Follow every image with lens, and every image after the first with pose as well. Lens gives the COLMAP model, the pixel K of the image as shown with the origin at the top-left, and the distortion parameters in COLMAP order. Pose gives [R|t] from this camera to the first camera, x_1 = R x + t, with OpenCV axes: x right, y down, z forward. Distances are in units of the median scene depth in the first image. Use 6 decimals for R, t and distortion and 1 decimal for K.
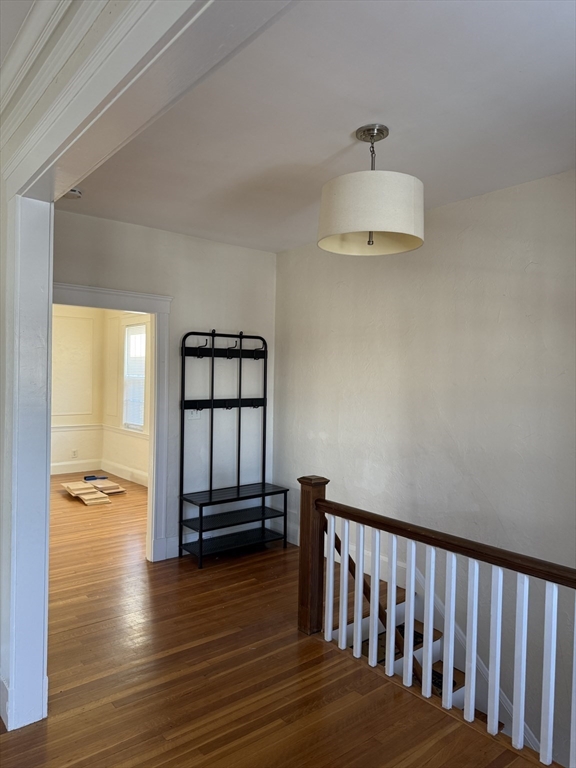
lens RADIAL K [[540.0, 0, 288.0], [0, 540.0, 384.0], [0, 0, 1]] dist [0.044857, -0.001007]
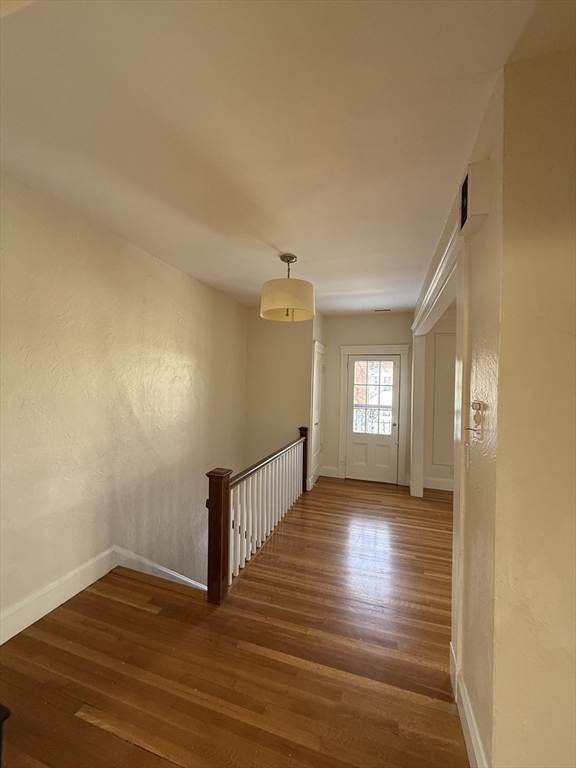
lens RADIAL K [[307.7, 0, 288.0], [0, 307.7, 384.0], [0, 0, 1]] dist [0.001233, 0.000251]
pose [[-0.545966, -0.026276, 0.837395, -0.637429], [-0.022299, 0.999610, 0.016828, -0.032839], [-0.837511, -0.009485, -0.546338, 1.338172]]
